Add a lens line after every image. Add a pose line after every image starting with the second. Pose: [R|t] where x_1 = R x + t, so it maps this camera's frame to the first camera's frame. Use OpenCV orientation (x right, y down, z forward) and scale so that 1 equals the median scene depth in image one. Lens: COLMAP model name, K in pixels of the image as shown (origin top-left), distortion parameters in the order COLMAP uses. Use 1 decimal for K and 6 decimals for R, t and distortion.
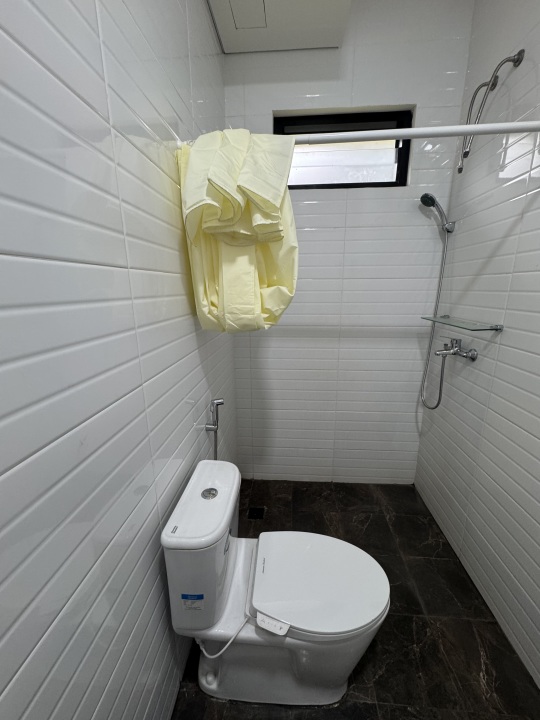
lens RADIAL K [[288.1, 0, 271.1], [0, 288.1, 360.3], [0, 0, 1]] dist [-0.001989, -0.000245]
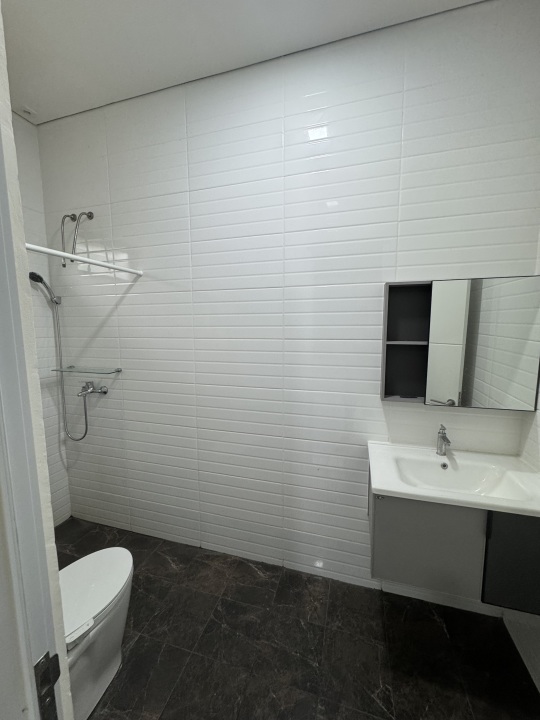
lens RADIAL K [[288.1, 0, 270.0], [0, 288.1, 359.5], [0, 0, 1]] dist [-0.001989, -0.000245]
pose [[0.214948, -0.102087, 0.971275, -0.498521], [0.238416, 0.969917, 0.049182, -0.038121], [-0.947077, 0.220996, 0.232821, -0.169386]]
